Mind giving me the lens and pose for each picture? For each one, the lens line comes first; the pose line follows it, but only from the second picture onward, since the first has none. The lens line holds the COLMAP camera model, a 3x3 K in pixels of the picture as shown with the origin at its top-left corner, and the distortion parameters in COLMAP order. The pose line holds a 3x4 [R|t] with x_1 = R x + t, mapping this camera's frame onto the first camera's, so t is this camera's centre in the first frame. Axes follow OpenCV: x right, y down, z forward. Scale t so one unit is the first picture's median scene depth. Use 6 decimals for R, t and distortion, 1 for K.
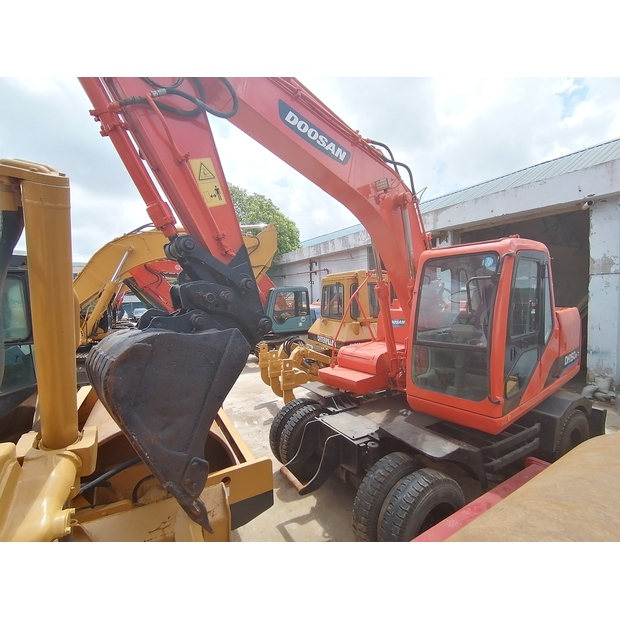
lens RADIAL K [[312.3, 0, 308.2], [0, 312.3, 327.0], [0, 0, 1]] dist [0.020896, -0.022524]
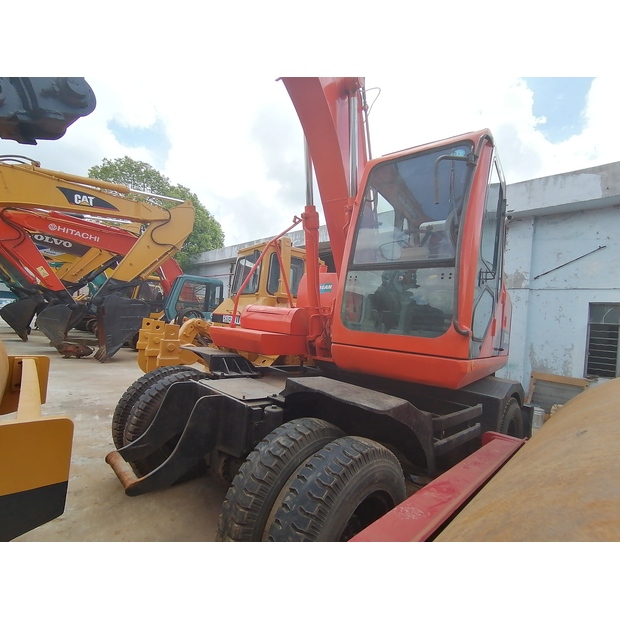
lens RADIAL K [[325.9, 0, 317.3], [0, 325.9, 320.9], [0, 0, 1]] dist [0.022660, -0.026698]
pose [[0.954269, 0.127537, 0.270380, 0.086702], [-0.104363, 0.989652, -0.098480, 0.241614], [-0.280142, 0.065758, 0.957704, 0.325312]]
